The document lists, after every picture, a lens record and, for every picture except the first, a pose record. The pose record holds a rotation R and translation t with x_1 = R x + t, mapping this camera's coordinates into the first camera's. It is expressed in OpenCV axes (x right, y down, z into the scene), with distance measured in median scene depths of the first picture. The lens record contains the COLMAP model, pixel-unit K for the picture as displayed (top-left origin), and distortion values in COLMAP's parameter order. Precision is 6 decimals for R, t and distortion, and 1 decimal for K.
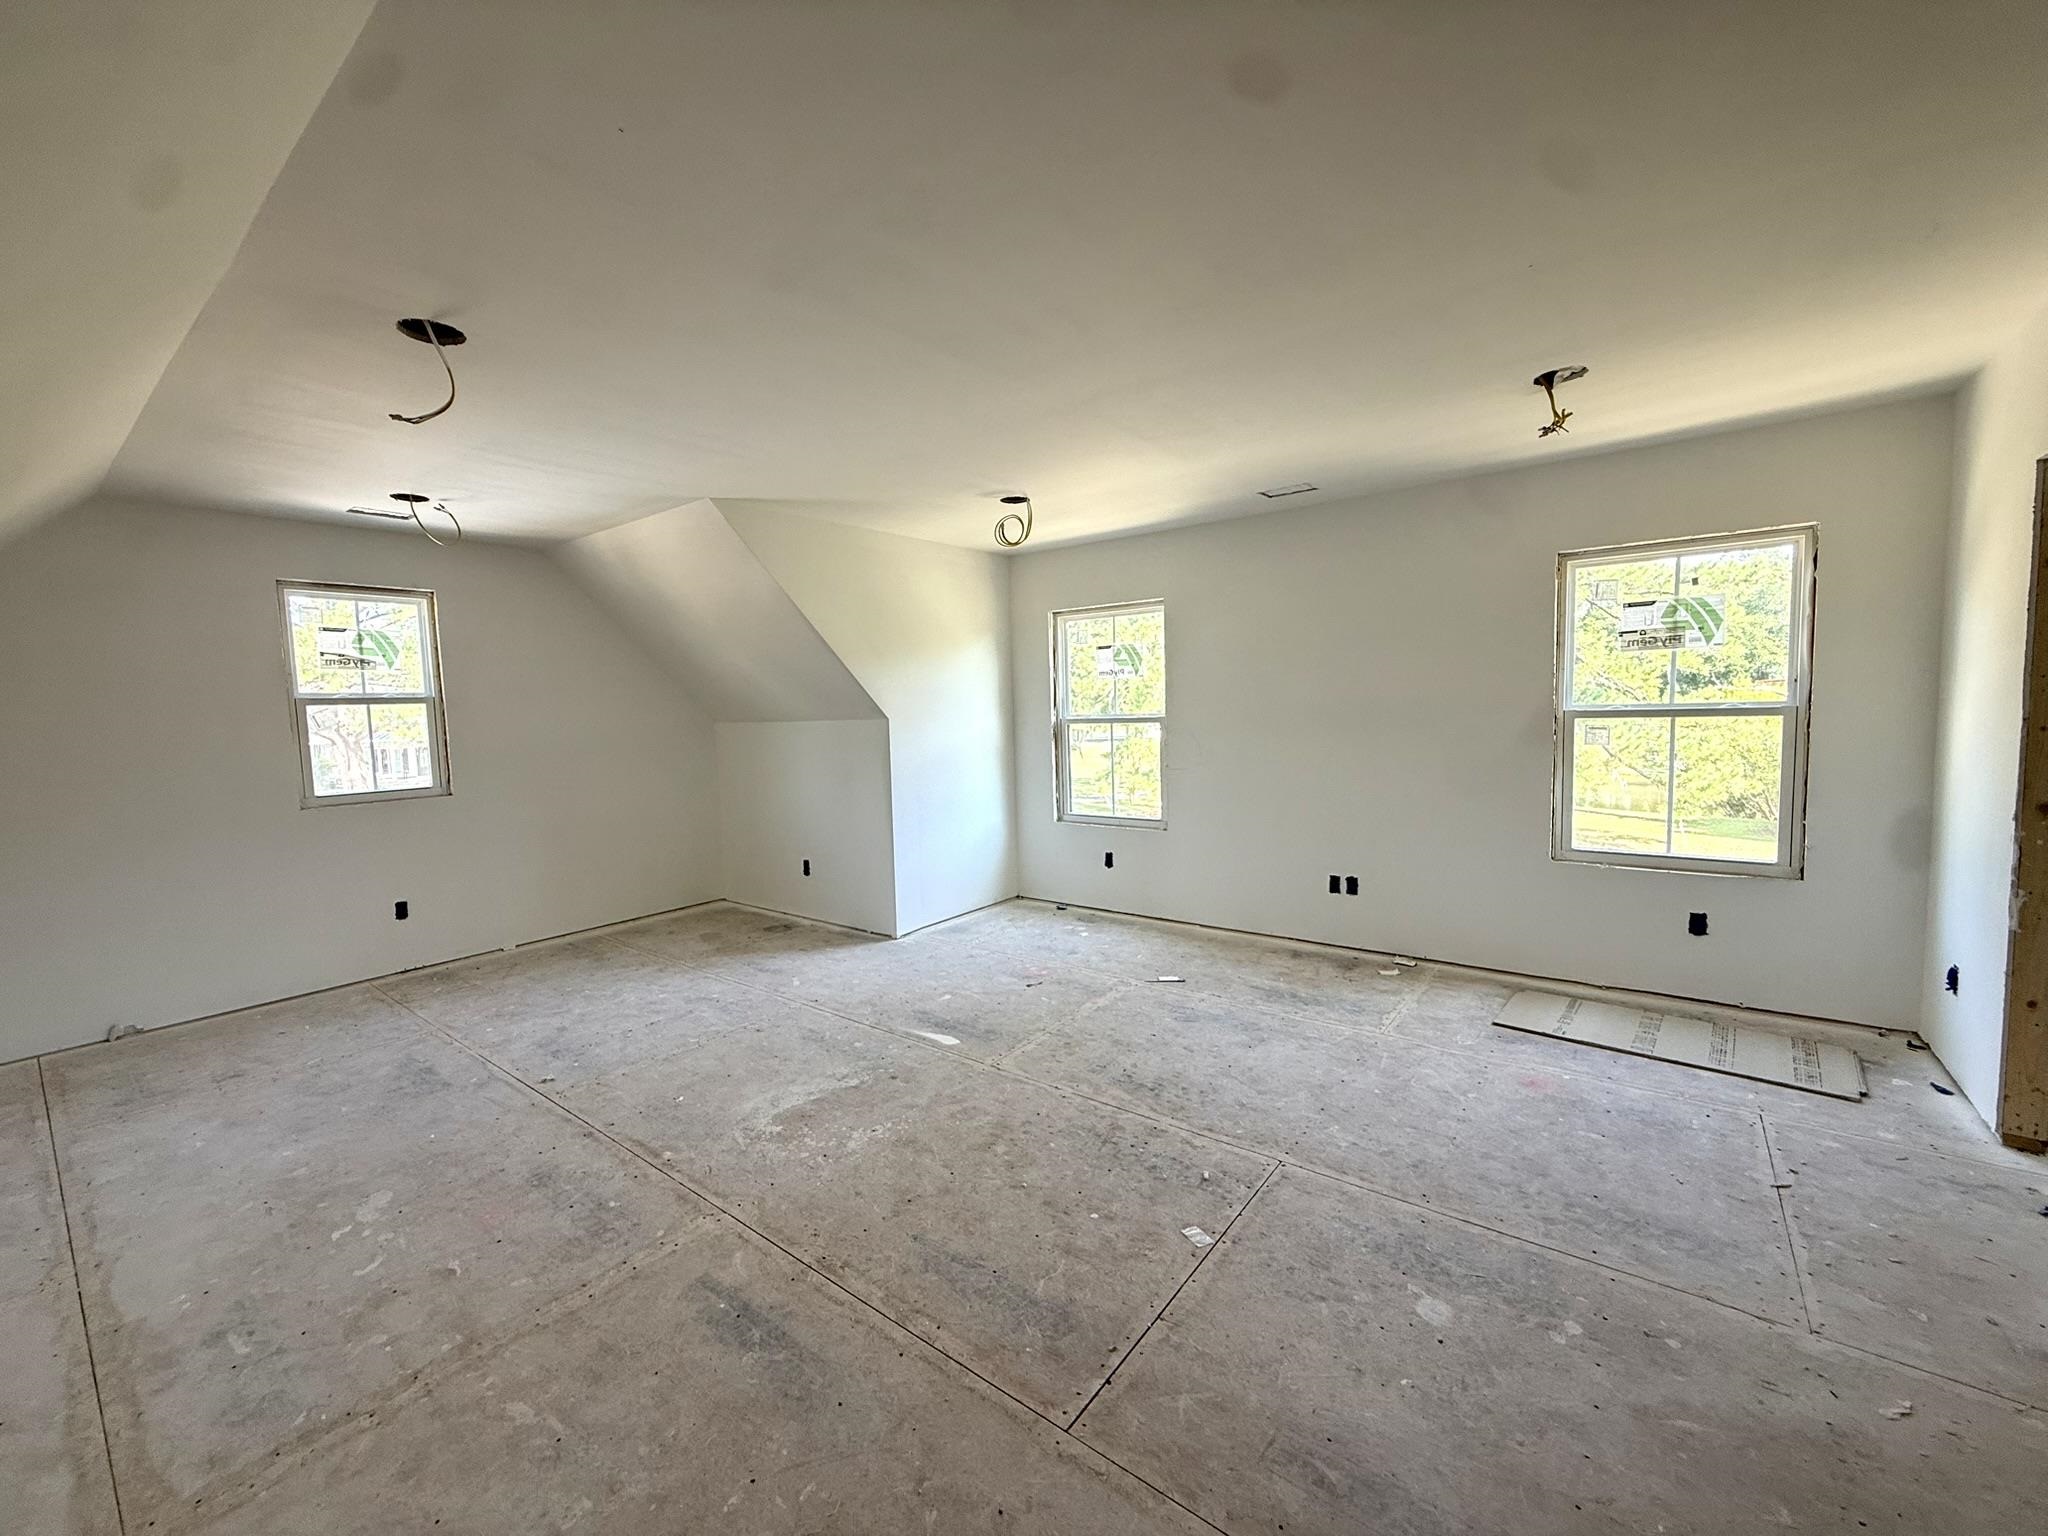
lens RADIAL K [[816.7, 0, 1015.6], [0, 816.7, 769.0], [0, 0, 1]] dist [0.000697, 0.000166]
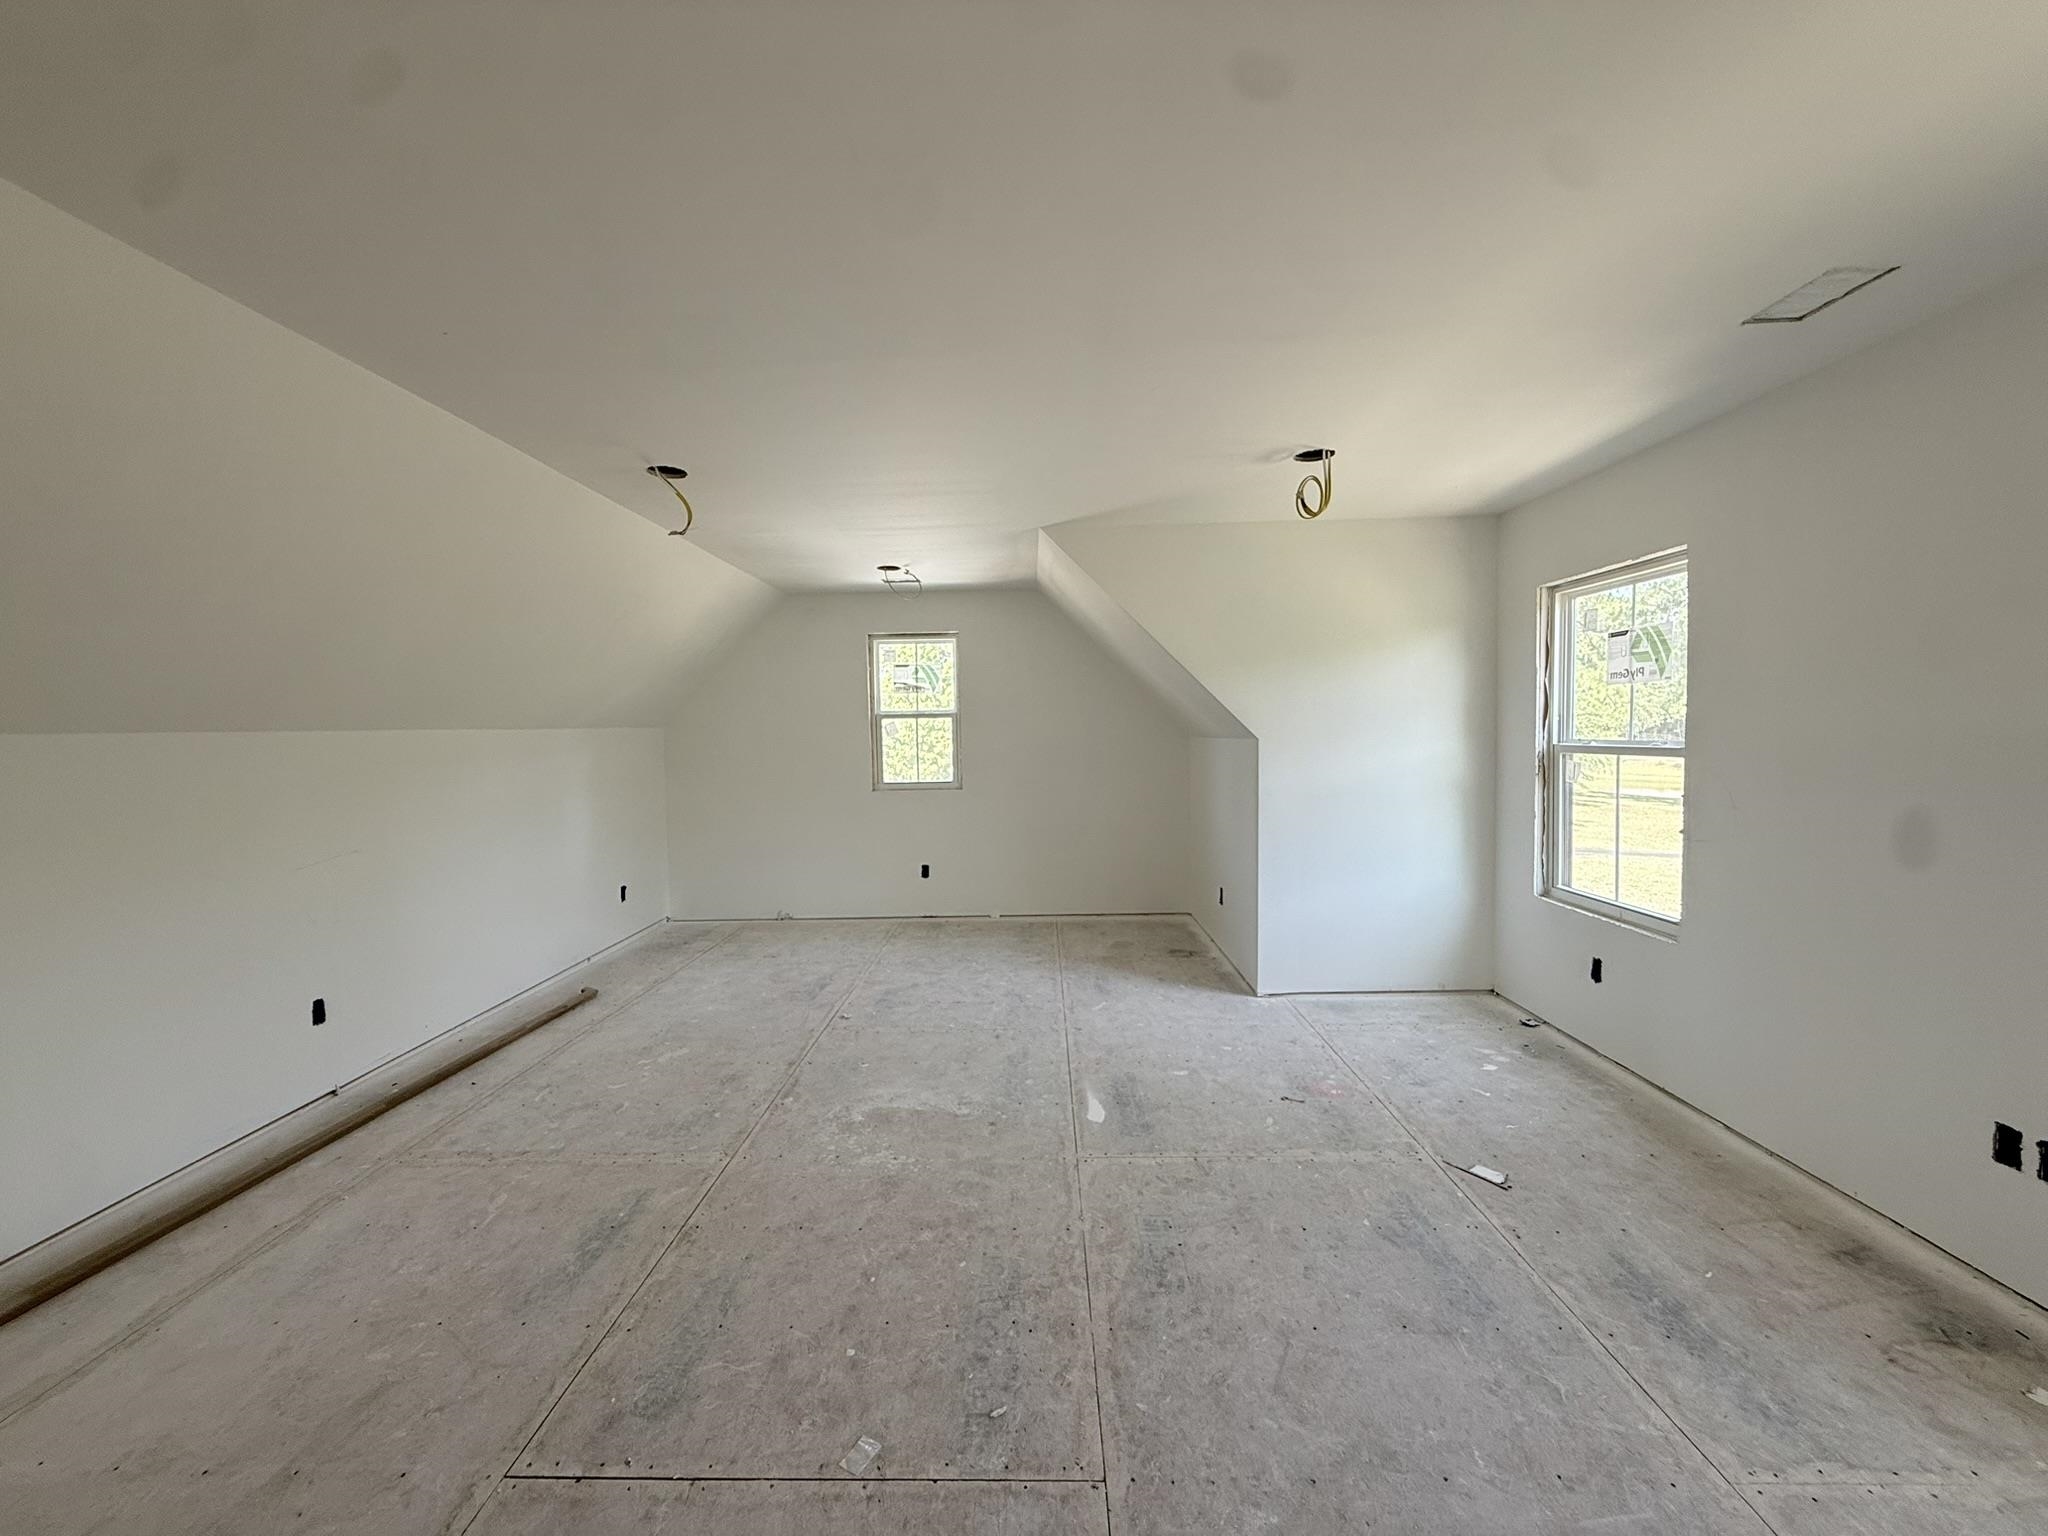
lens RADIAL K [[816.7, 0, 1015.6], [0, 816.7, 769.0], [0, 0, 1]] dist [0.000697, 0.000166]
pose [[0.598447, 0.056346, -0.799179, 0.442997], [-0.062900, 0.997749, 0.023246, -0.039619], [0.798689, 0.036357, 0.600644, 0.328879]]
